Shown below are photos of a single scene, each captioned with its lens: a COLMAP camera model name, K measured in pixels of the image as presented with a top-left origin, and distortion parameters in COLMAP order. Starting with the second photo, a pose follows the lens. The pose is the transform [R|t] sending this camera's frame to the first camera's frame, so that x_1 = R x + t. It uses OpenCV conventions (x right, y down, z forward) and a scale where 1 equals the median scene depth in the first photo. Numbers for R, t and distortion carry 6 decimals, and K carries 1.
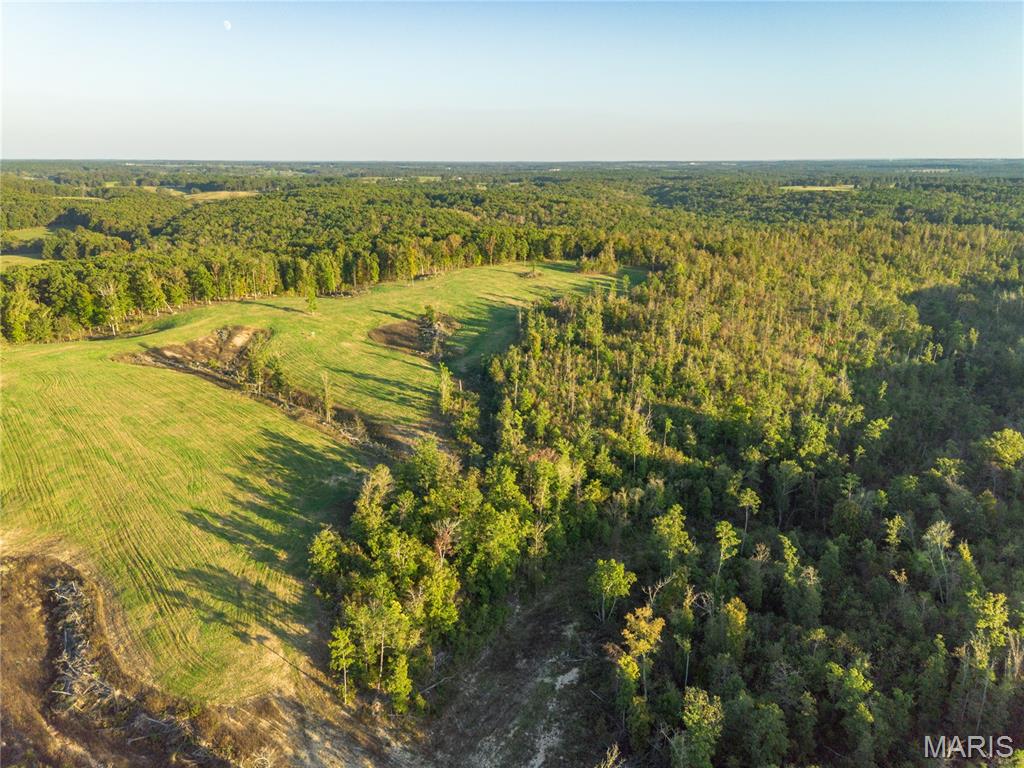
lens RADIAL K [[716.5, 0, 512.3], [0, 716.5, 384.8], [0, 0, 1]] dist [0.023129, -0.017780]
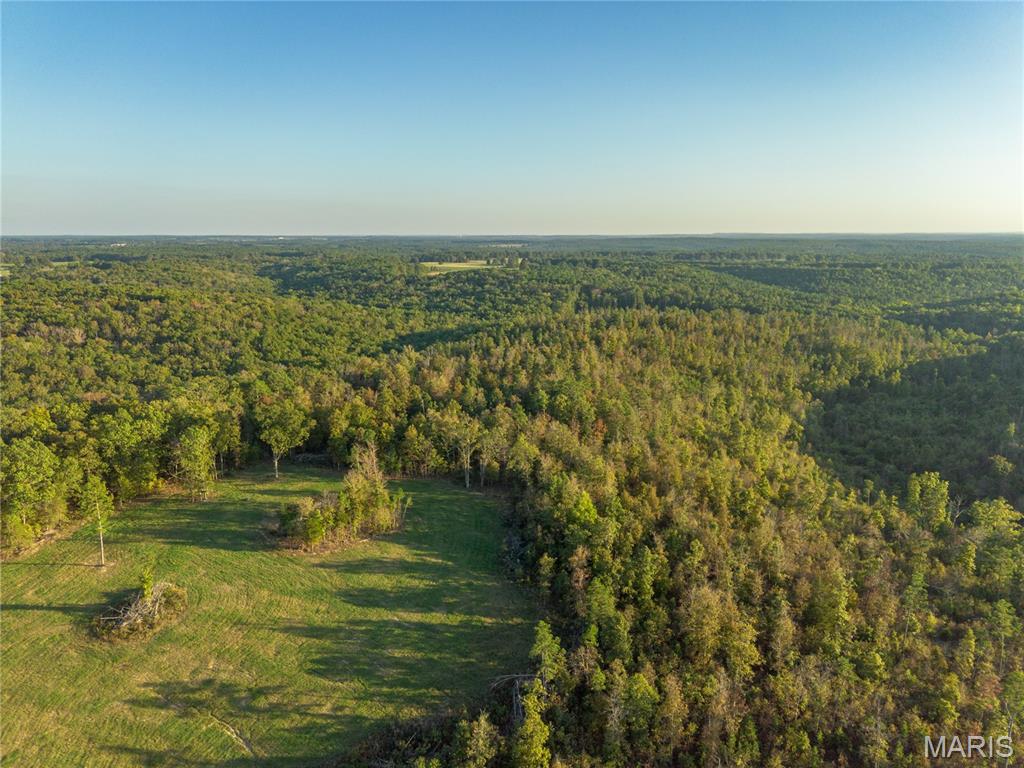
lens RADIAL K [[716.5, 0, 511.6], [0, 716.5, 382.4], [0, 0, 1]] dist [0.023129, -0.017780]
pose [[0.851619, -0.102769, 0.513987, 0.008225], [0.154248, 0.986307, -0.058366, -0.105083], [-0.500951, 0.128987, 0.855810, 0.350044]]
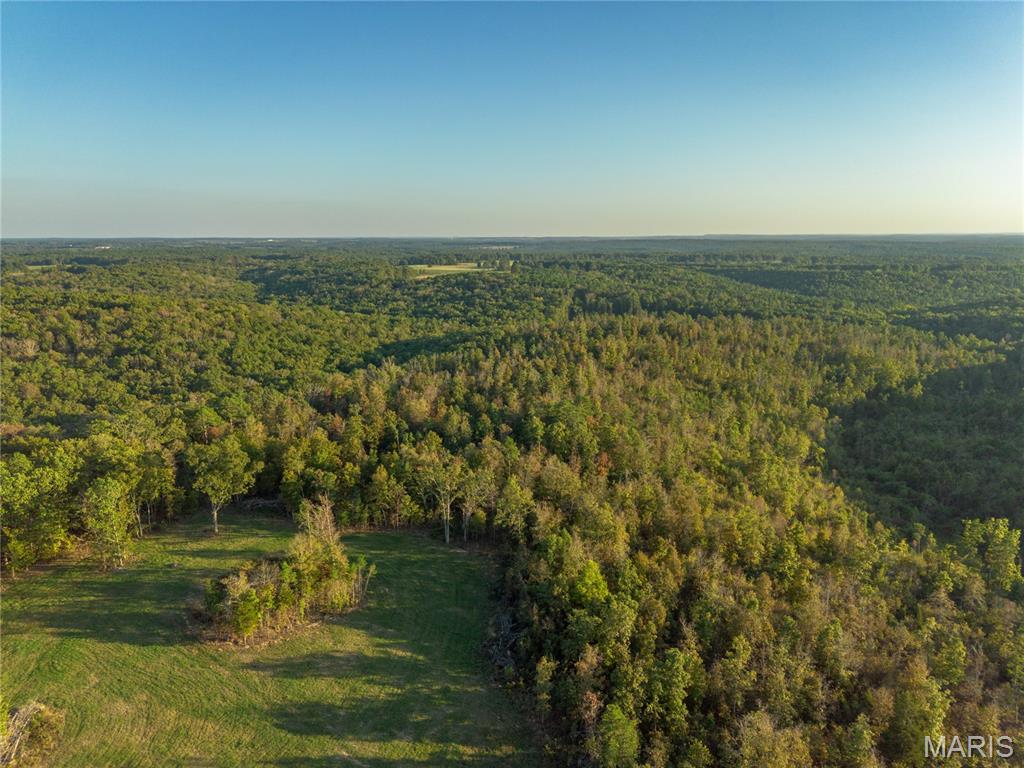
lens RADIAL K [[716.5, 0, 510.3], [0, 716.5, 381.8], [0, 0, 1]] dist [0.023129, -0.017780]
pose [[0.846363, -0.104222, 0.522309, 0.029272], [0.158465, 0.985532, -0.060128, -0.115134], [-0.508486, 0.133658, 0.850634, 0.380956]]
